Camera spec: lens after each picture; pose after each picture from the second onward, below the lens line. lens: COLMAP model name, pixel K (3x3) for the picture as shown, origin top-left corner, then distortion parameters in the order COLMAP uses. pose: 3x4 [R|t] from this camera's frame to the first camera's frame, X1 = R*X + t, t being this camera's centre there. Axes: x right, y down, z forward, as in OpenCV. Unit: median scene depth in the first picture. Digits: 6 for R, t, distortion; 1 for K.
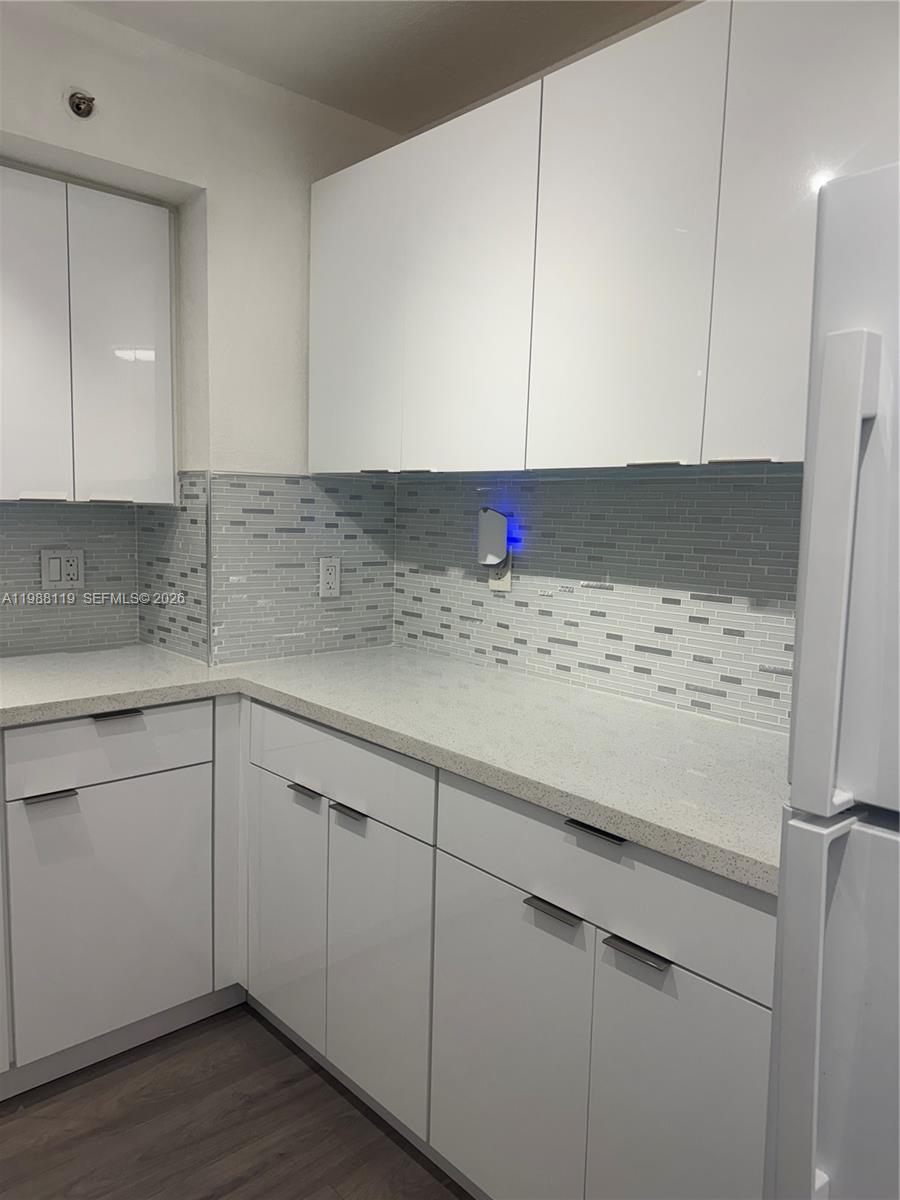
lens RADIAL K [[852.8, 0, 449.4], [0, 852.8, 595.3], [0, 0, 1]] dist [0.020229, -0.021326]
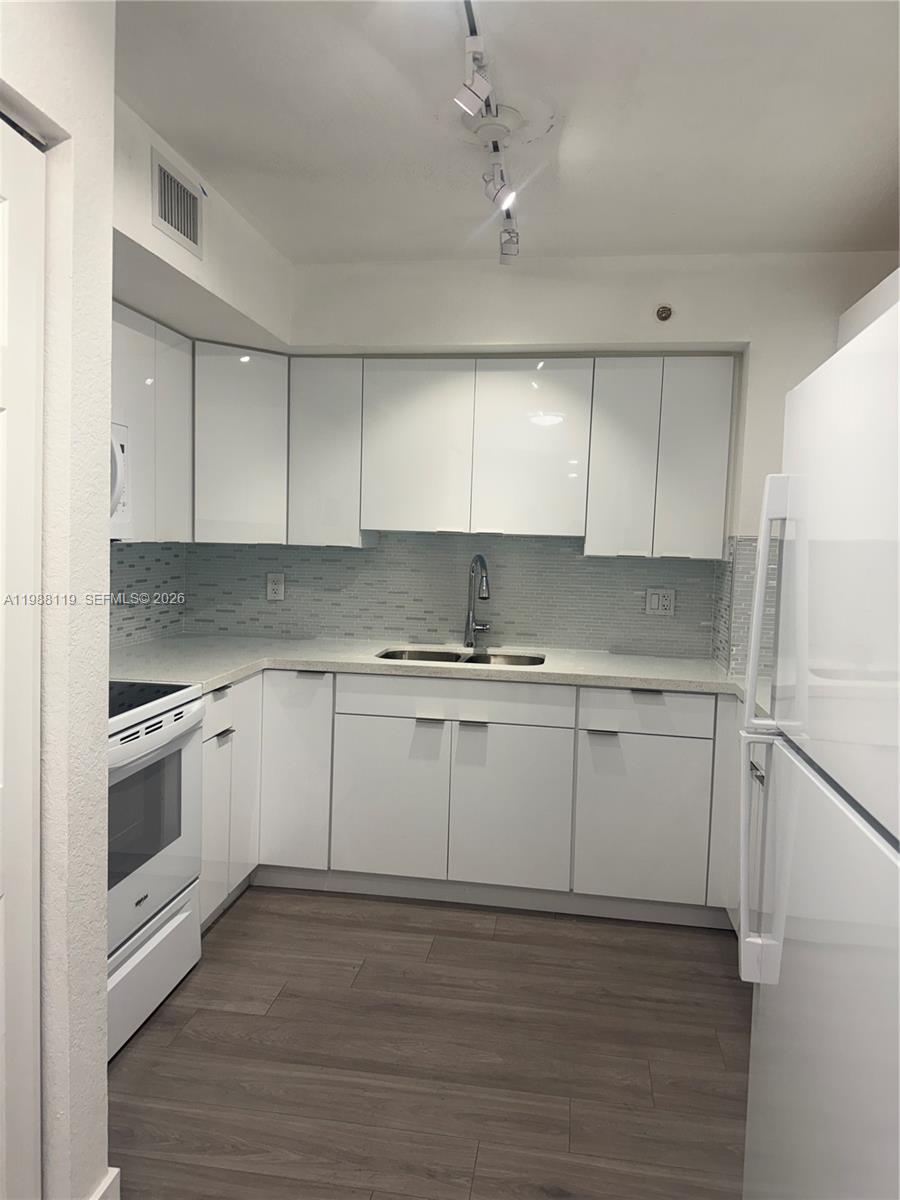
lens RADIAL K [[852.8, 0, 454.9], [0, 852.8, 591.6], [0, 0, 1]] dist [0.020229, -0.021326]
pose [[0.636954, 0.046830, -0.769478, 0.533676], [-0.099315, 0.994820, -0.021666, 0.023092], [0.764478, 0.090221, 0.638305, -0.262577]]
